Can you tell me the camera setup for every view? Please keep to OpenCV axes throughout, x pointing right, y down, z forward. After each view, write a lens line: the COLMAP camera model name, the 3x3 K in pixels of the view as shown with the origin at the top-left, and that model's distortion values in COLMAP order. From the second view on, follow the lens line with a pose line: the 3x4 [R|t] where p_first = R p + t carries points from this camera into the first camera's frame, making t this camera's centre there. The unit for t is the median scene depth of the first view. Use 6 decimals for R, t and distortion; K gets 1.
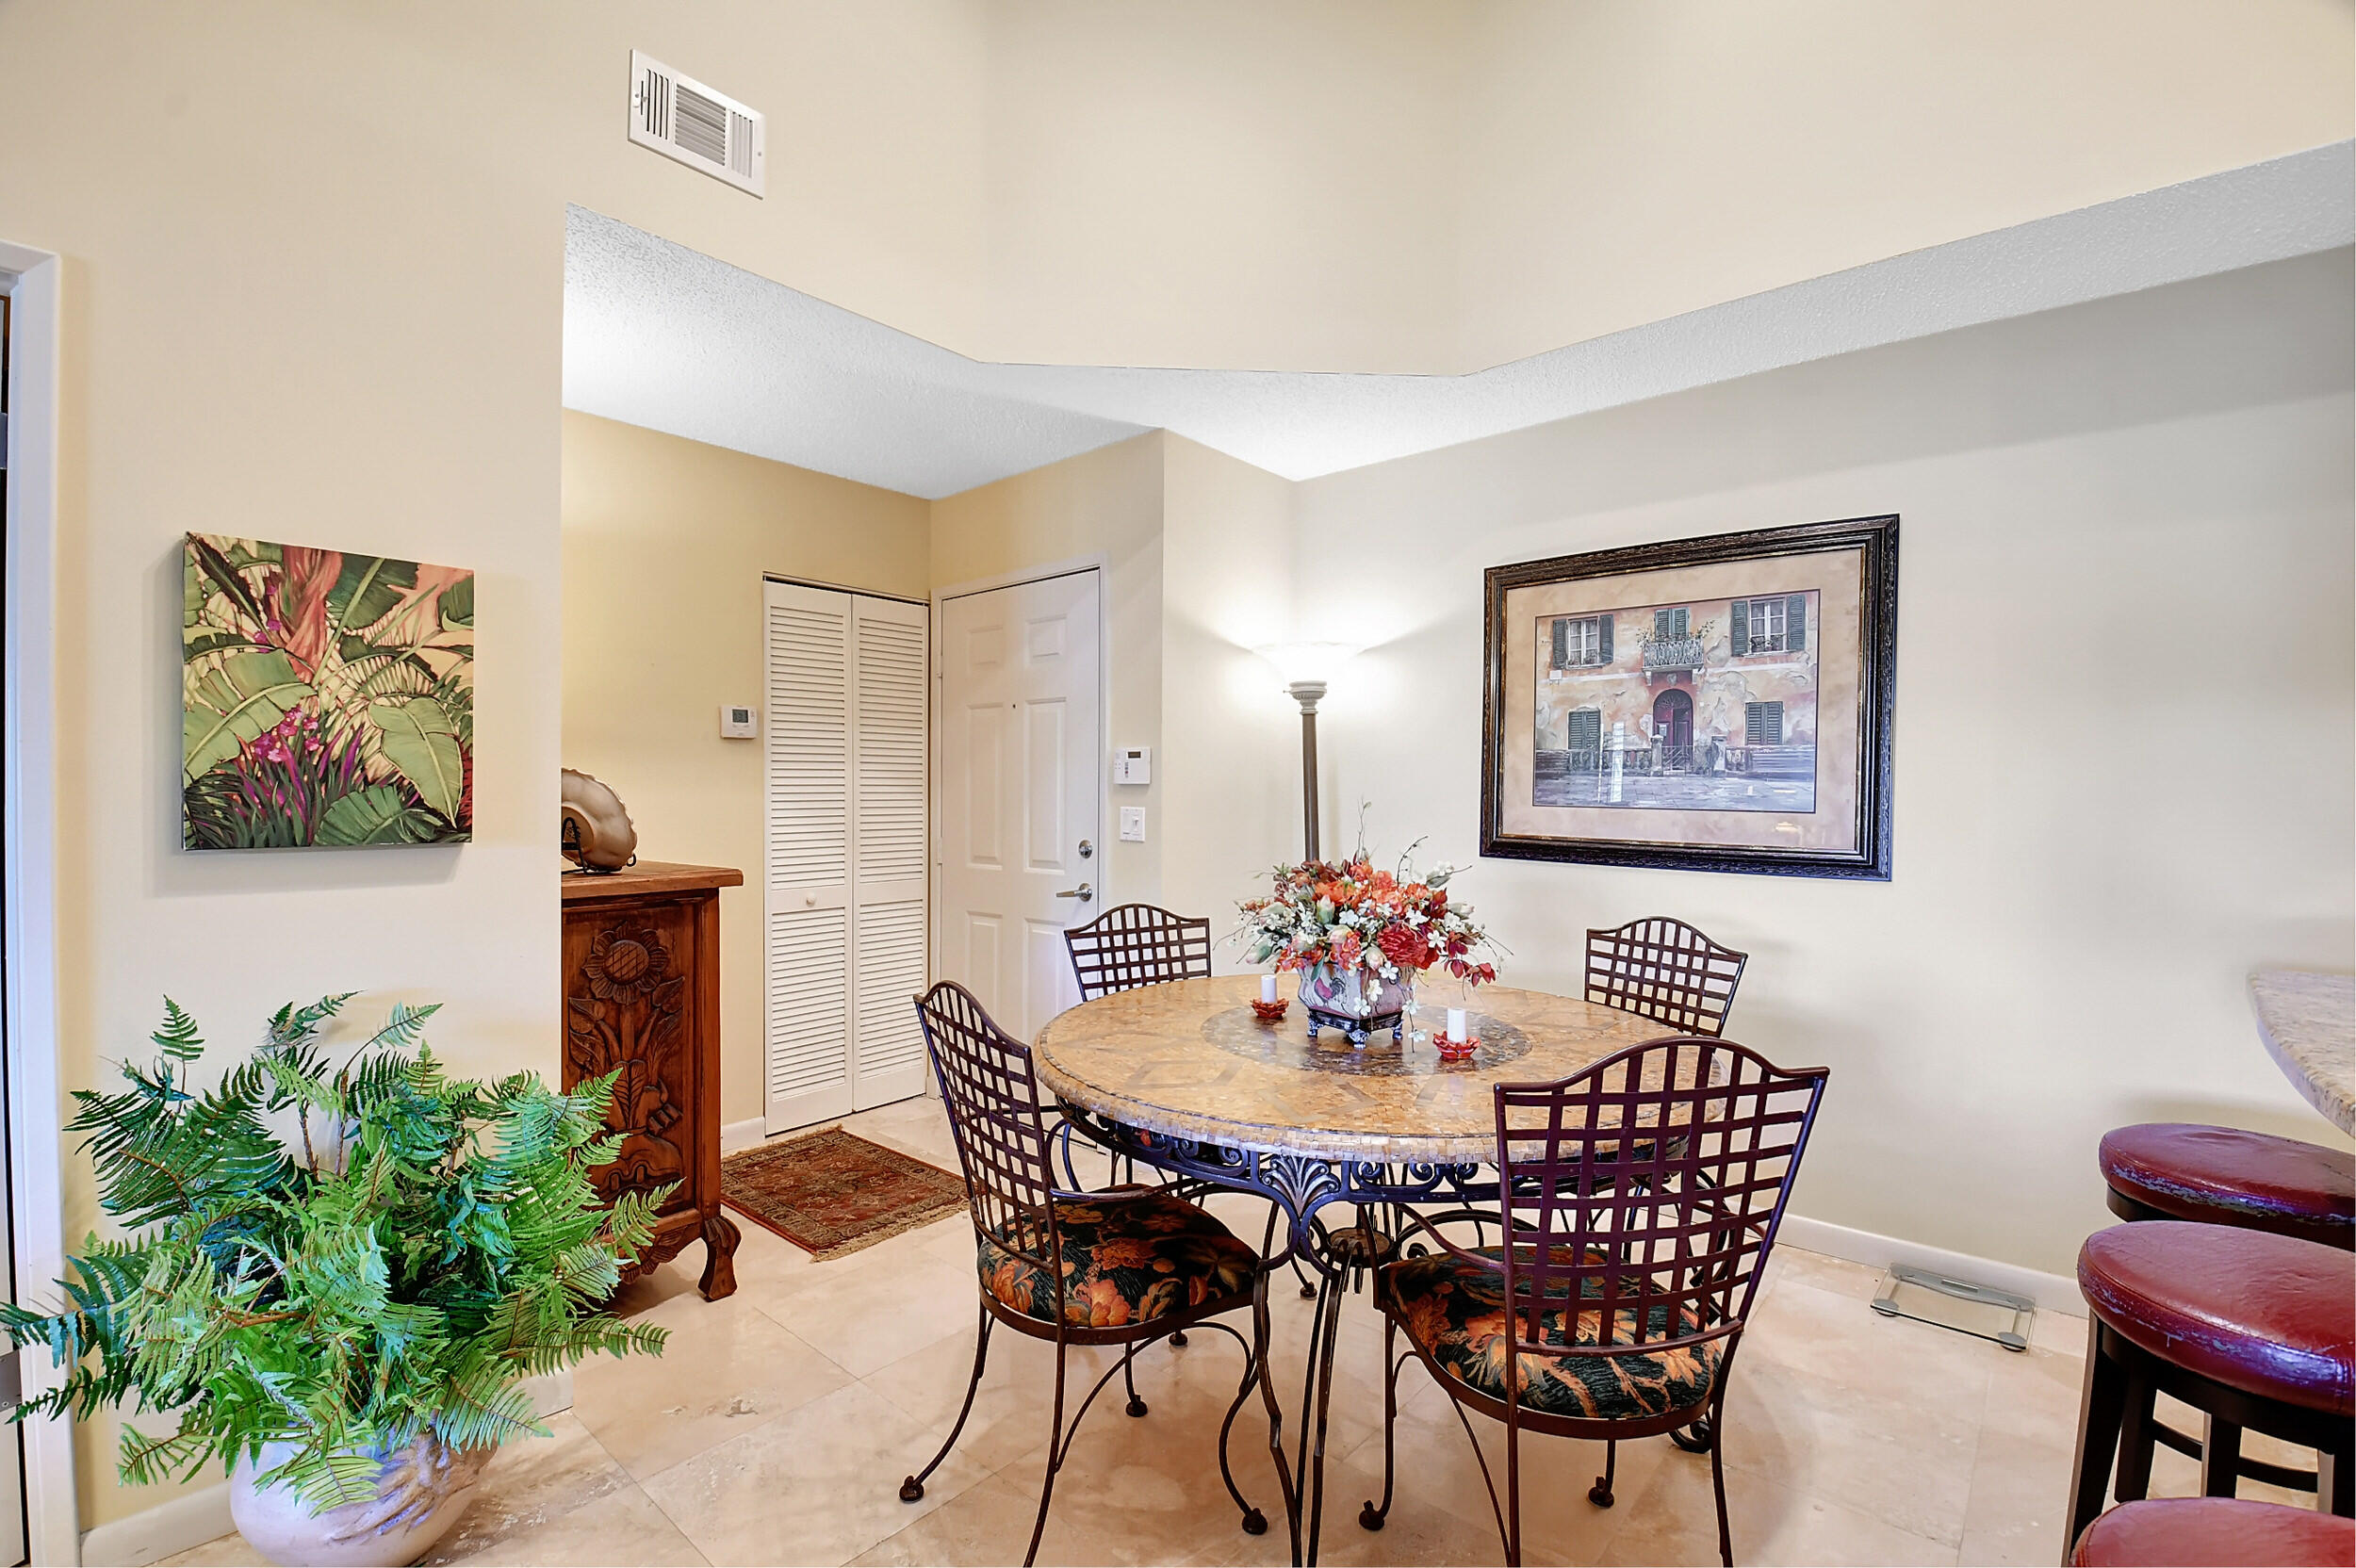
lens RADIAL K [[1050.9, 0, 1155.8], [0, 1050.9, 796.1], [0, 0, 1]] dist [-0.001573, -0.013560]
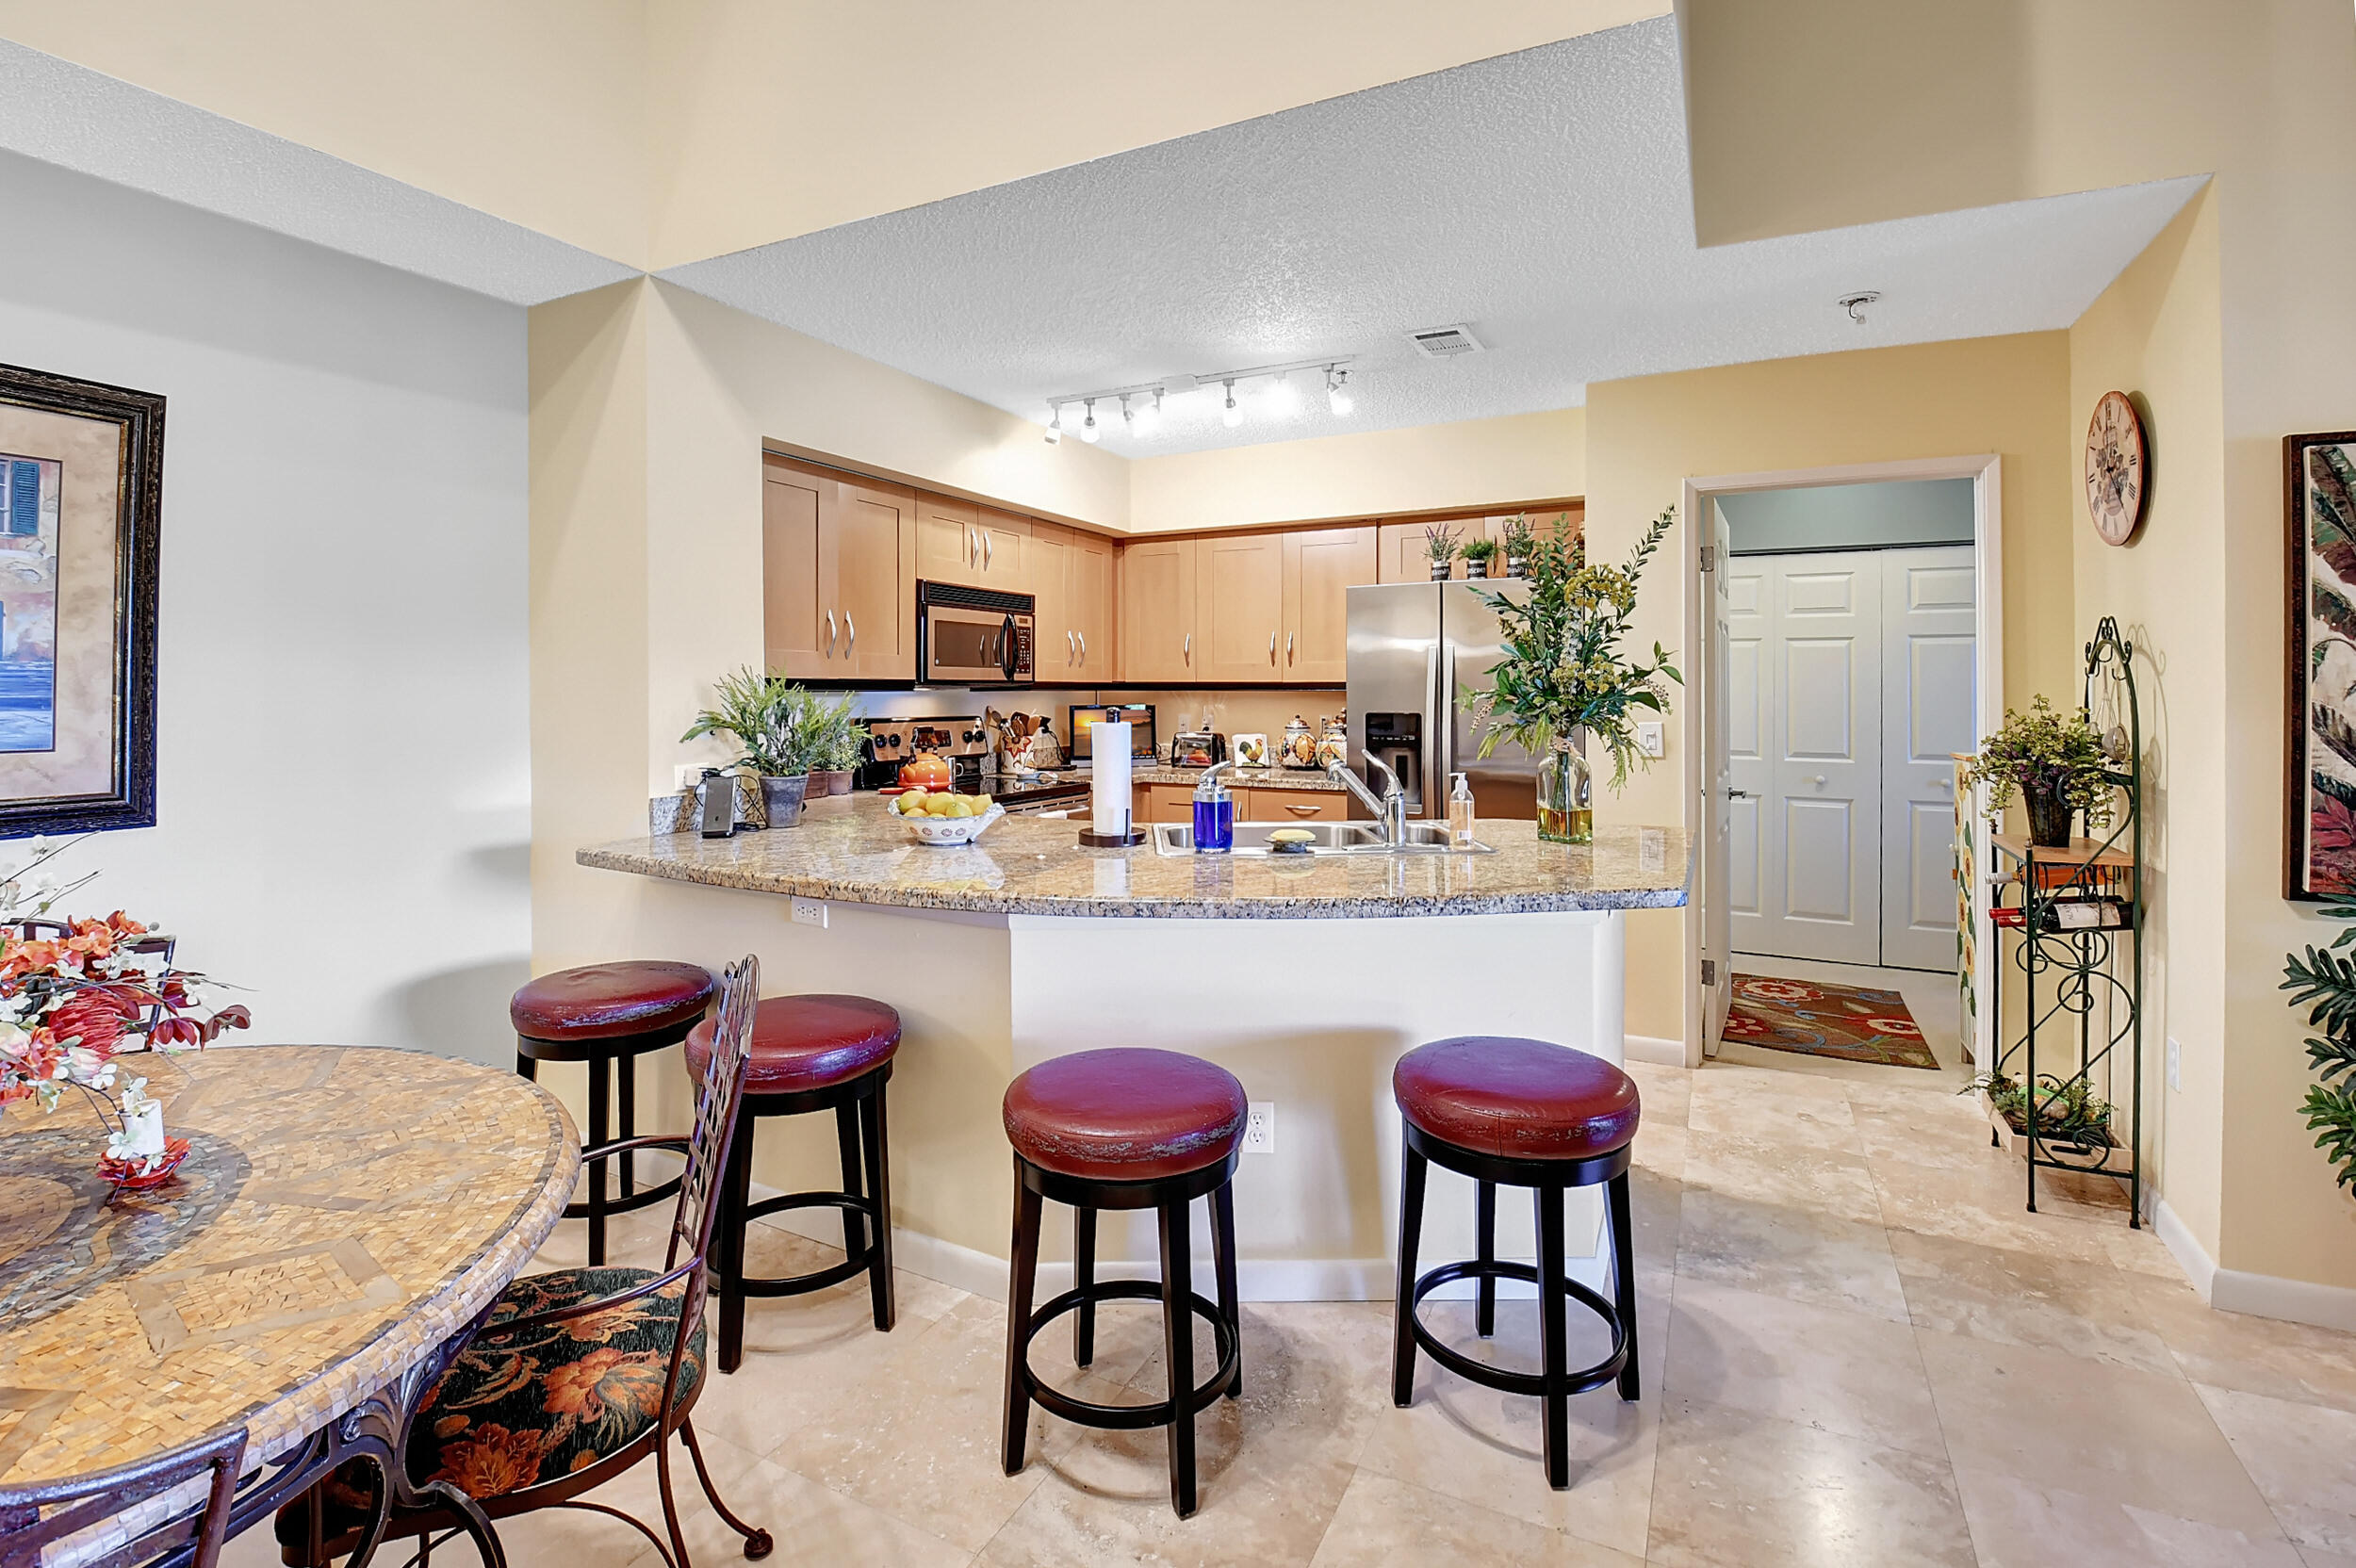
lens RADIAL K [[1050.9, 0, 1195.8], [0, 1050.9, 694.2], [0, 0, 1]] dist [-0.001573, -0.013560]
pose [[-0.248703, -0.013111, 0.968491, -0.327285], [0.005807, 0.999870, 0.015027, -0.032684], [-0.968562, 0.009362, -0.248594, 0.389829]]
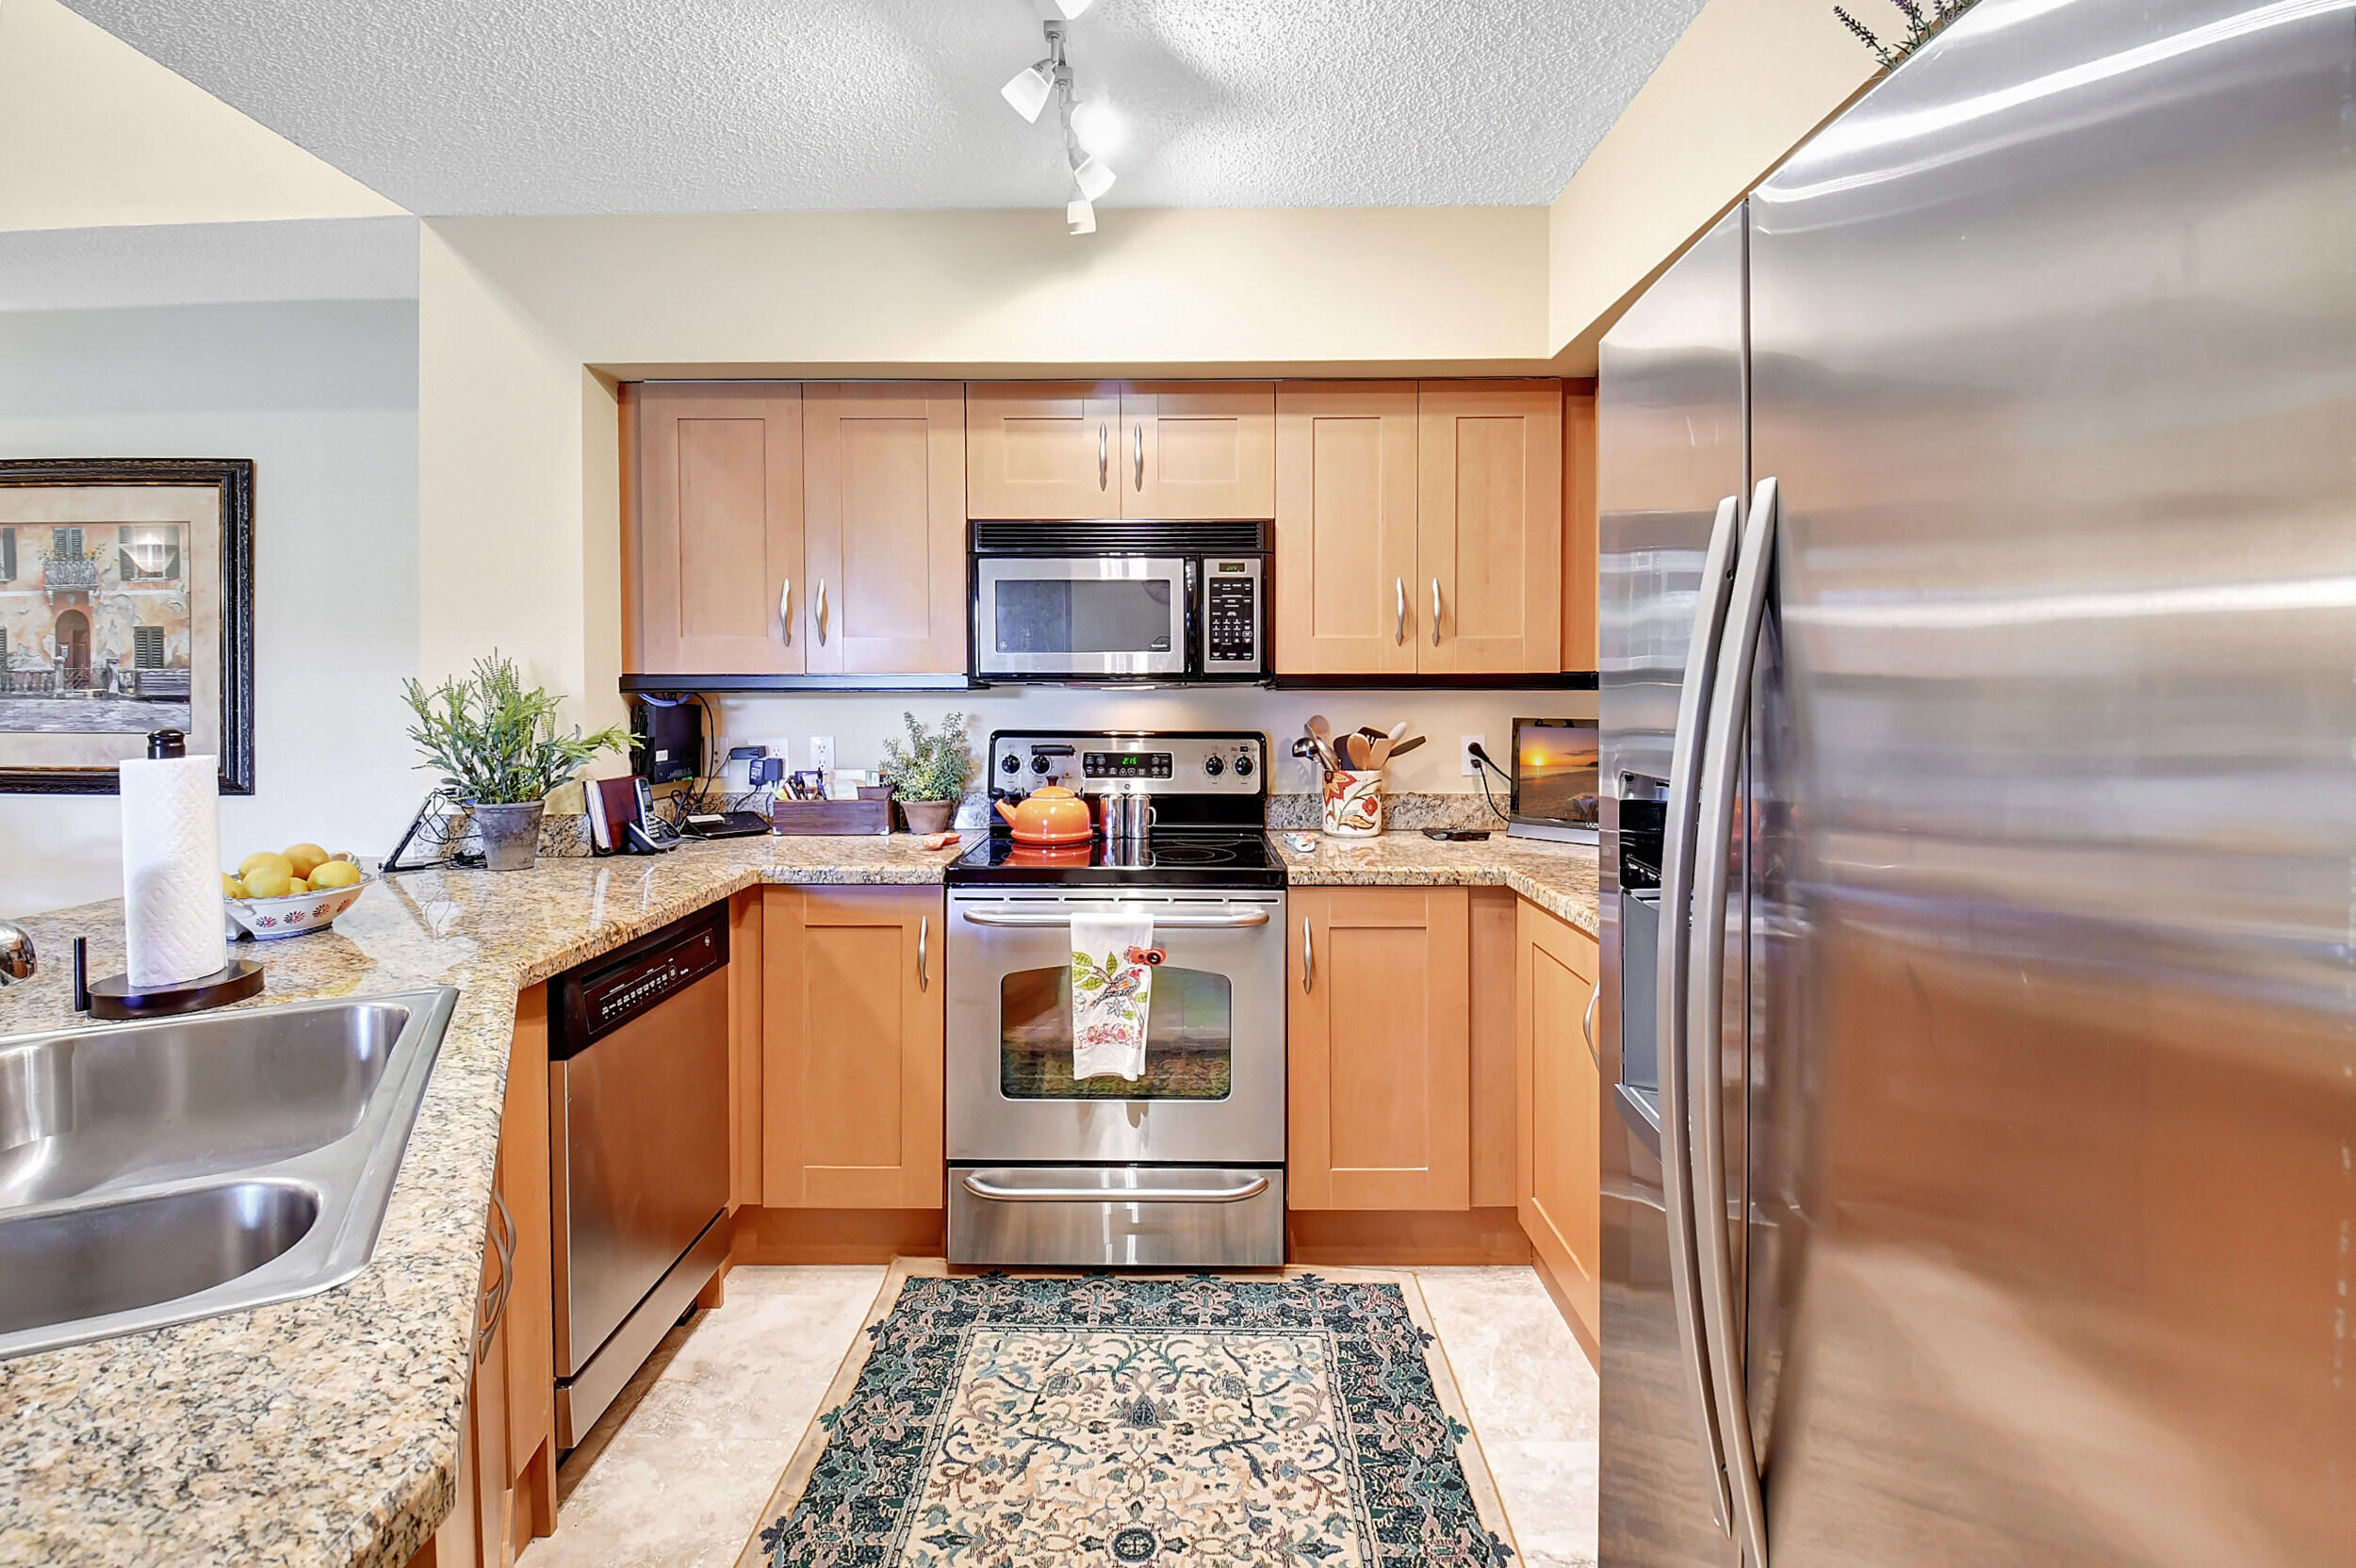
lens RADIAL K [[1050.9, 0, 1223.5], [0, 1050.9, 655.7], [0, 0, 1]] dist [-0.001573, -0.013560]
pose [[0.751286, 0.004517, 0.659962, 0.755336], [0.014972, 0.999603, -0.023885, -0.023039], [-0.659807, 0.027826, 0.750920, -0.477152]]
